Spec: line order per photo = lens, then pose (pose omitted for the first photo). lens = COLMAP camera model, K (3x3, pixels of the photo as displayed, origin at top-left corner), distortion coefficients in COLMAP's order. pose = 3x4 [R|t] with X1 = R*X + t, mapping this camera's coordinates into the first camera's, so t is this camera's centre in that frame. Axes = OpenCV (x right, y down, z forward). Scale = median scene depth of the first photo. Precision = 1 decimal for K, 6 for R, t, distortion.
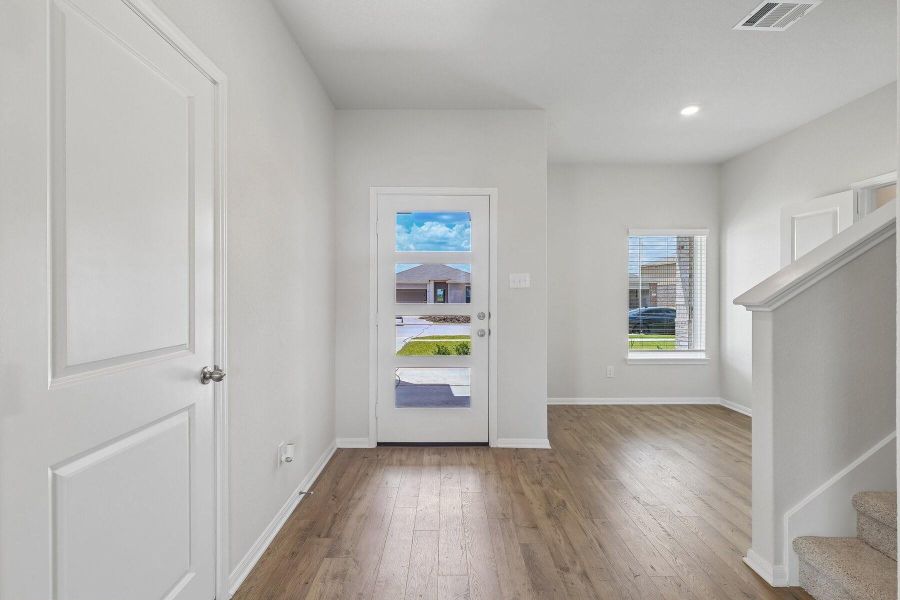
lens RADIAL K [[421.8, 0, 444.8], [0, 421.8, 298.7], [0, 0, 1]] dist [-0.000906, 0.002481]
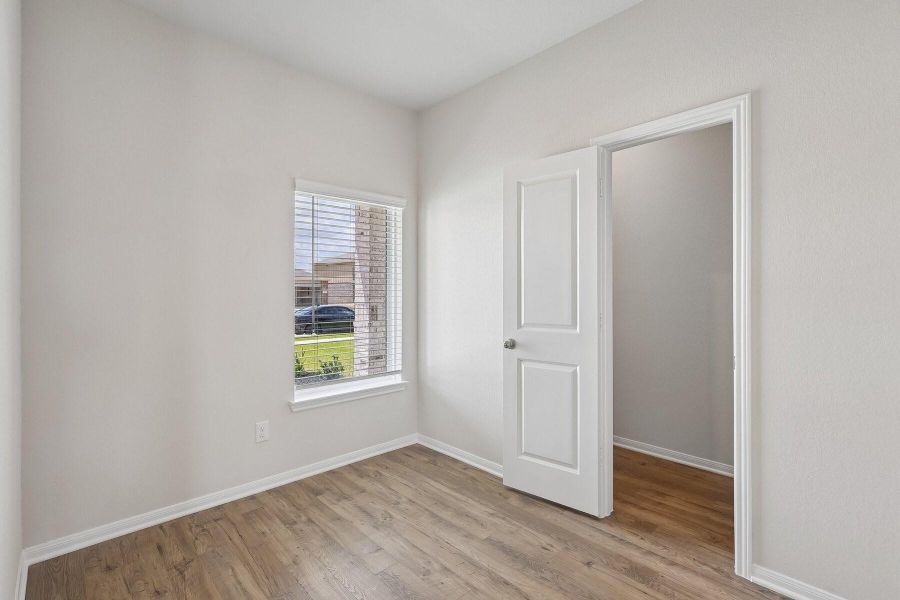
lens RADIAL K [[421.8, 0, 445.5], [0, 421.8, 295.9], [0, 0, 1]] dist [-0.000906, 0.002481]
pose [[0.737737, -0.002299, 0.675084, 0.198392], [0.003249, 0.999995, -0.000145, -0.002343], [-0.675080, 0.002300, 0.737740, 0.434445]]
